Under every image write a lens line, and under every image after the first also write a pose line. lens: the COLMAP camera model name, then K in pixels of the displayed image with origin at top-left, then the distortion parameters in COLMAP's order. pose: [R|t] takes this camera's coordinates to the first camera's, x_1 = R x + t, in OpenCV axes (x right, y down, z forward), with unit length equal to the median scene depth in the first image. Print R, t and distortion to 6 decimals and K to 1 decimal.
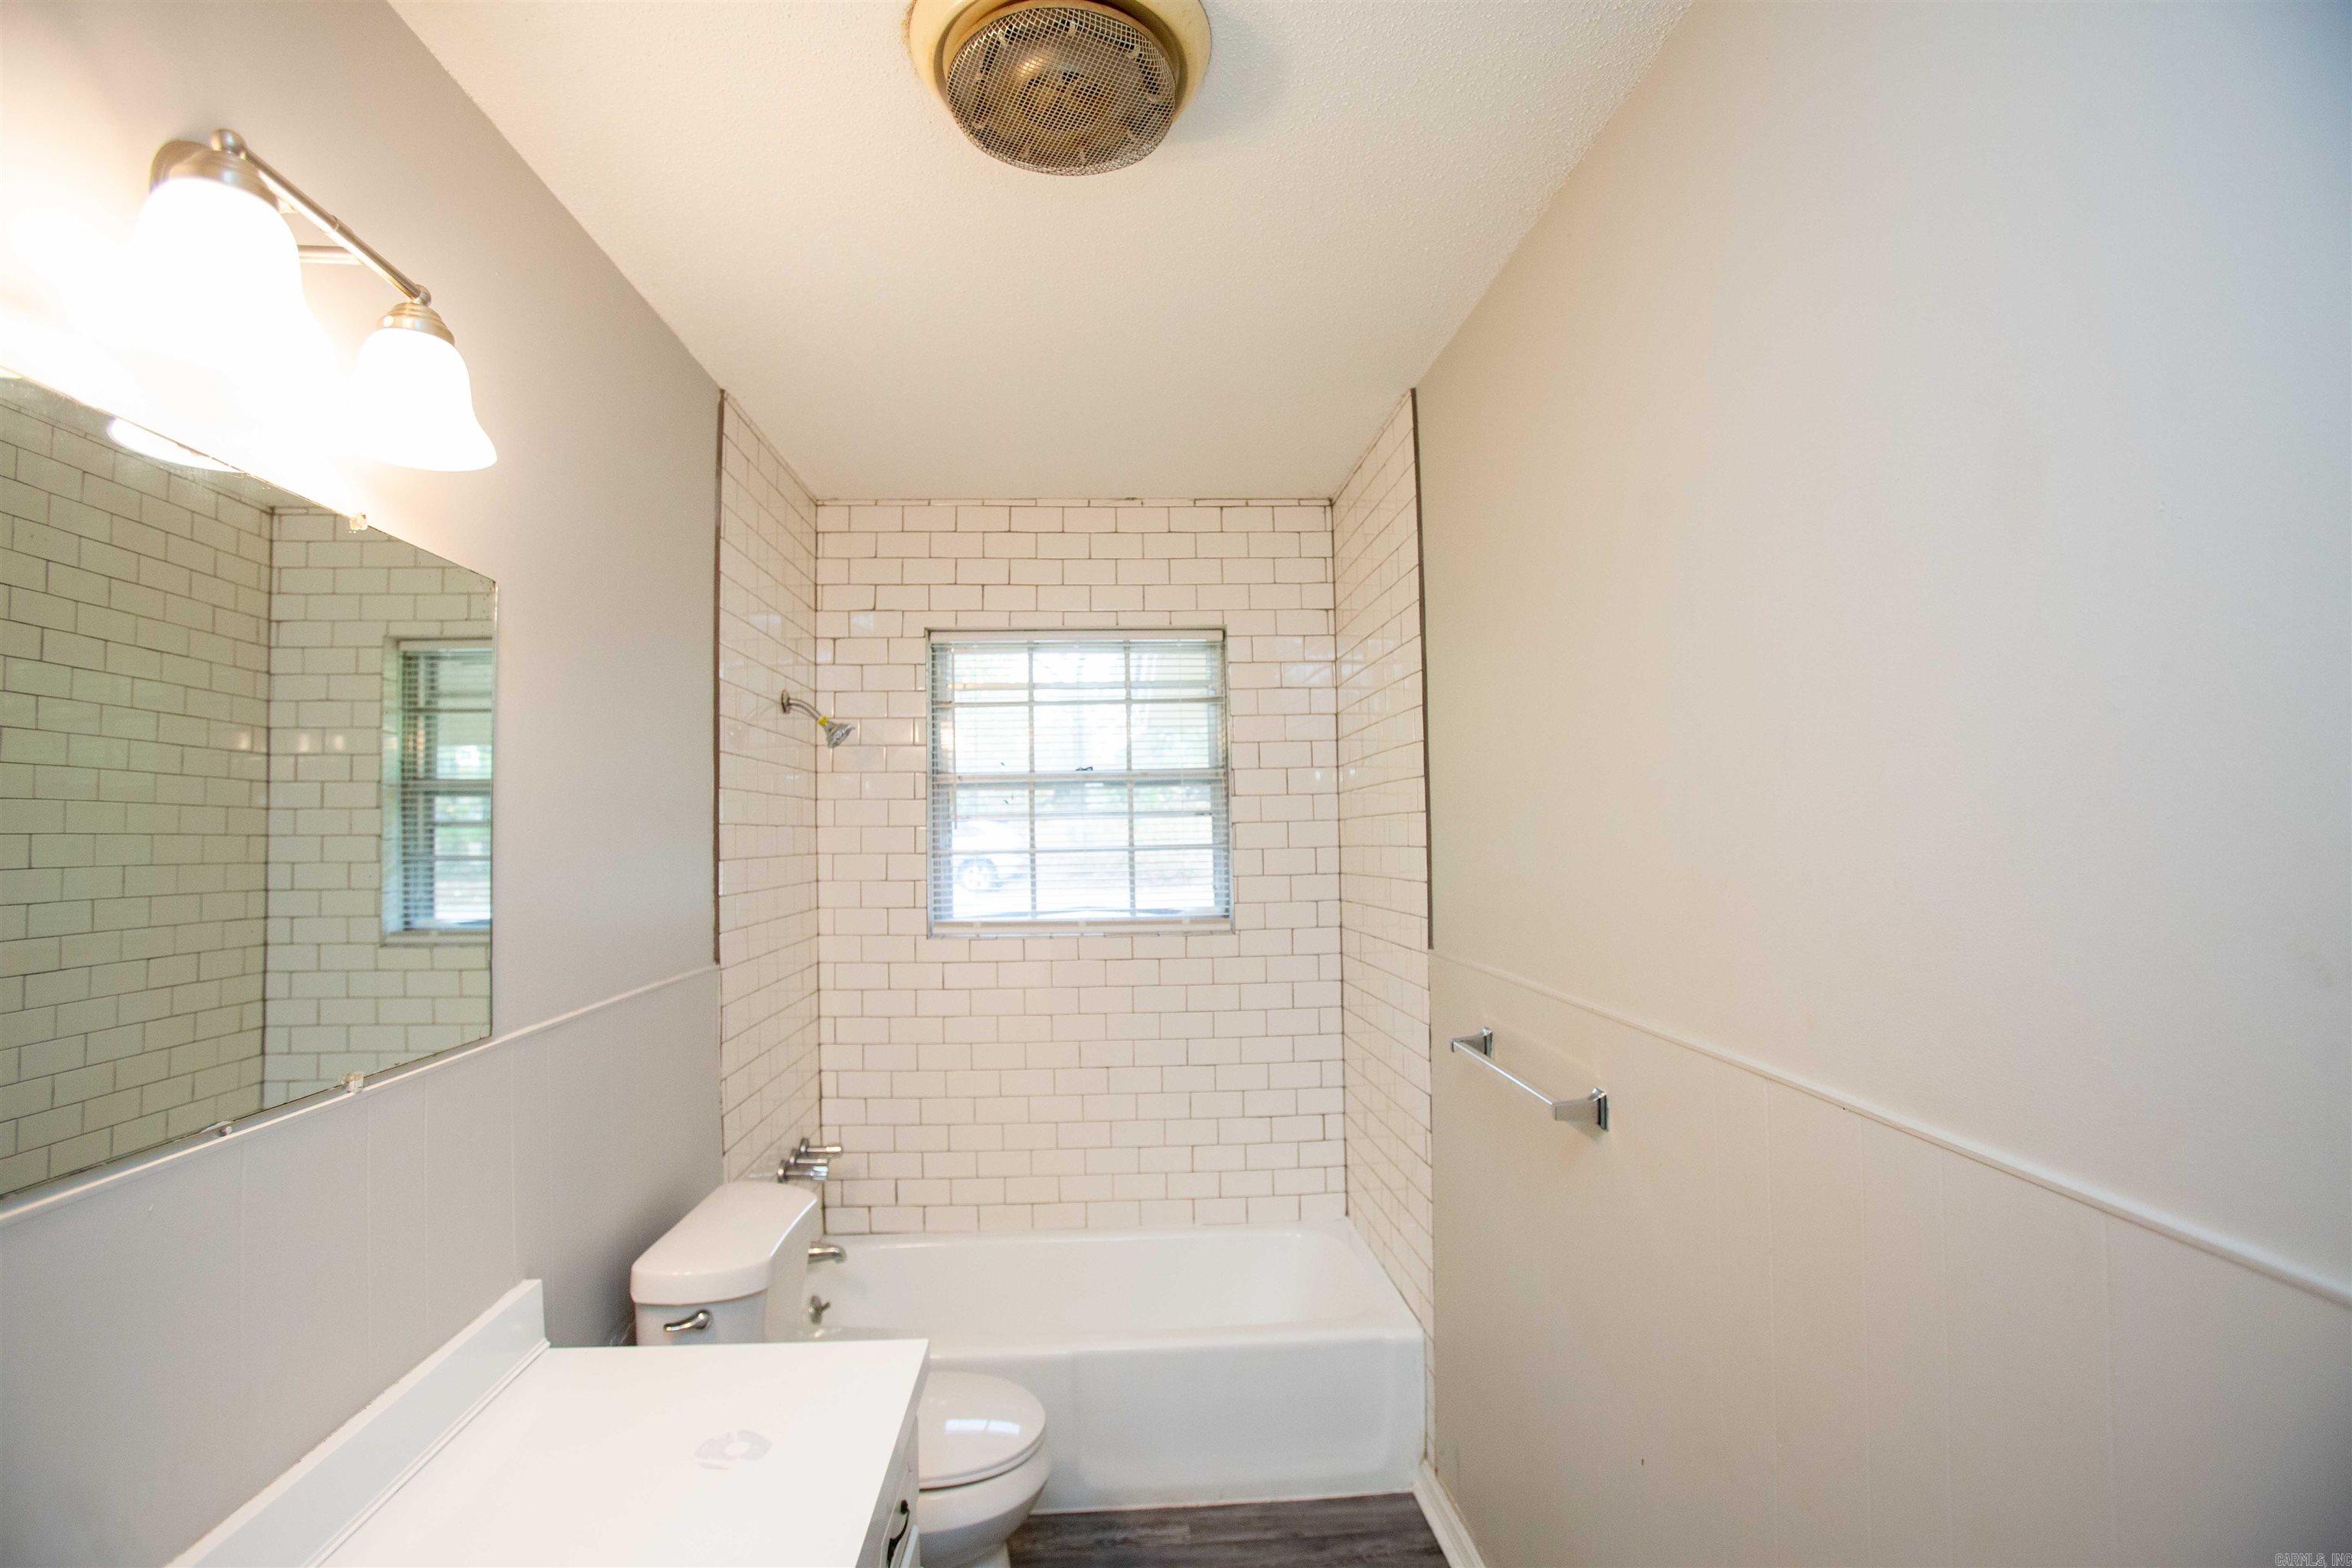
lens RADIAL K [[1105.3, 0, 1162.7], [0, 1105.3, 781.7], [0, 0, 1]] dist [-0.074683, 0.034176]
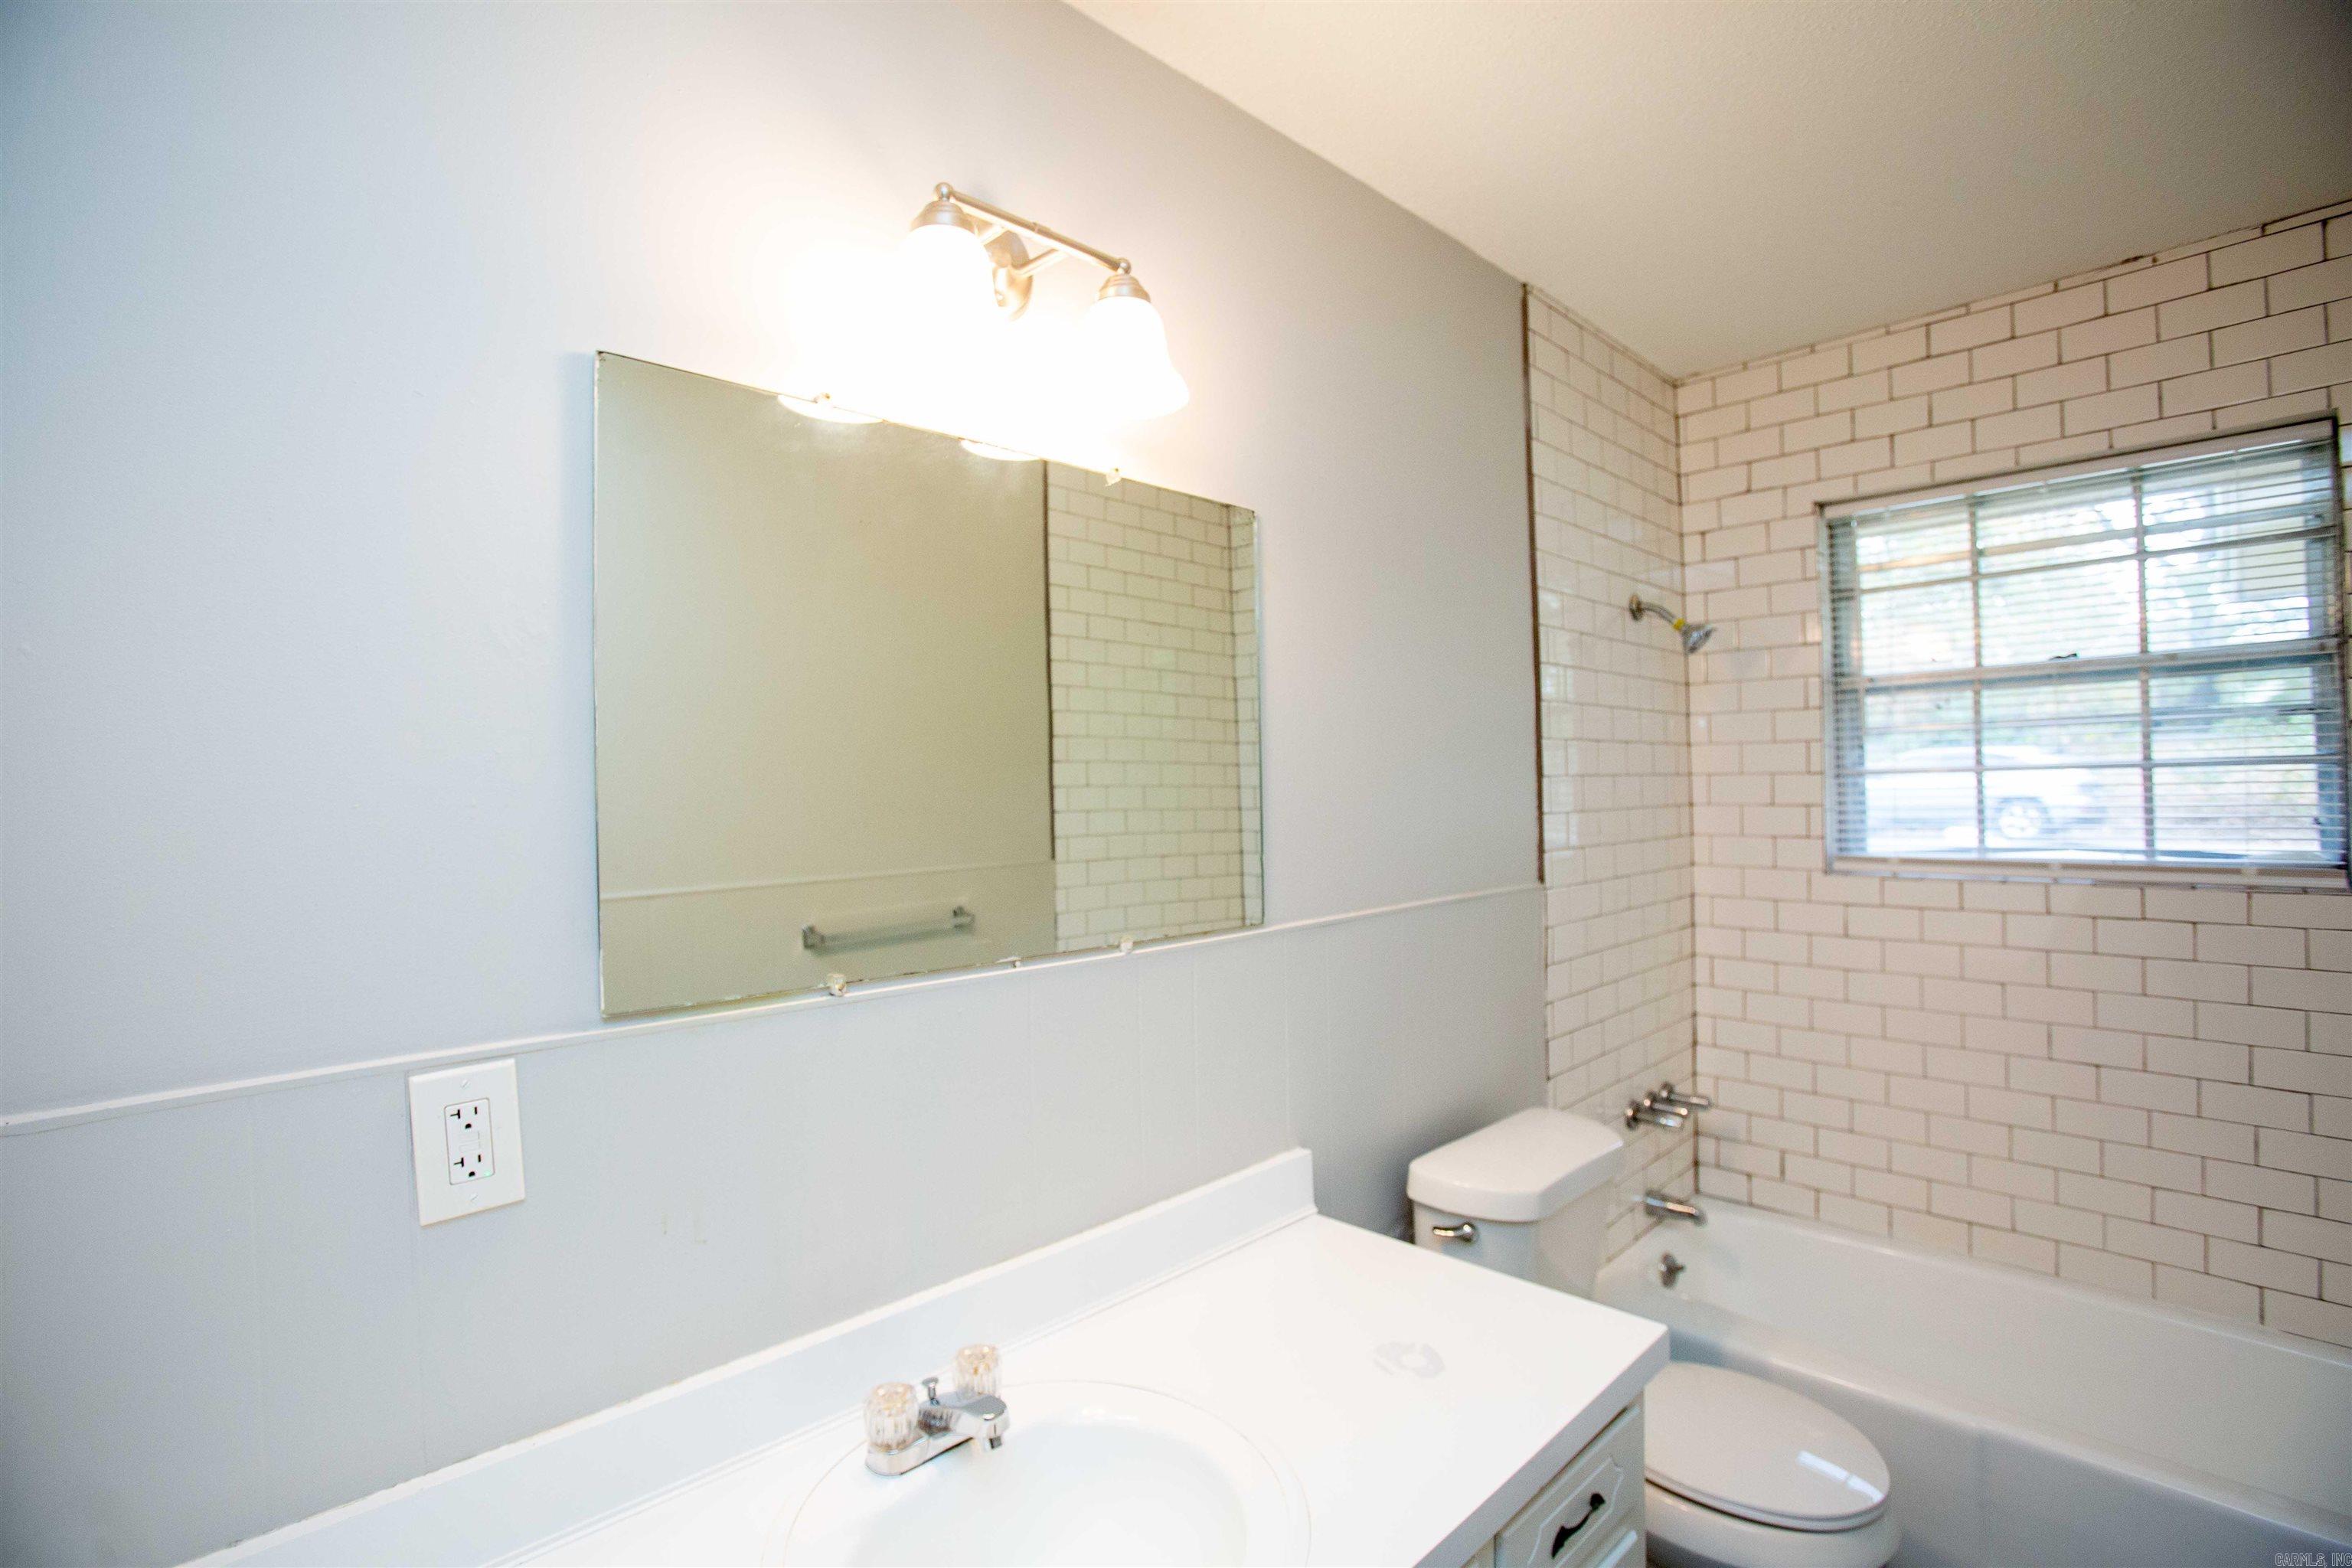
lens RADIAL K [[1105.3, 0, 1162.7], [0, 1105.3, 781.7], [0, 0, 1]] dist [-0.074683, 0.034176]
pose [[0.650347, -0.003759, -0.759628, 0.083814], [0.044233, 0.998478, 0.032928, 0.023228], [0.758349, -0.055015, 0.649523, 0.091149]]
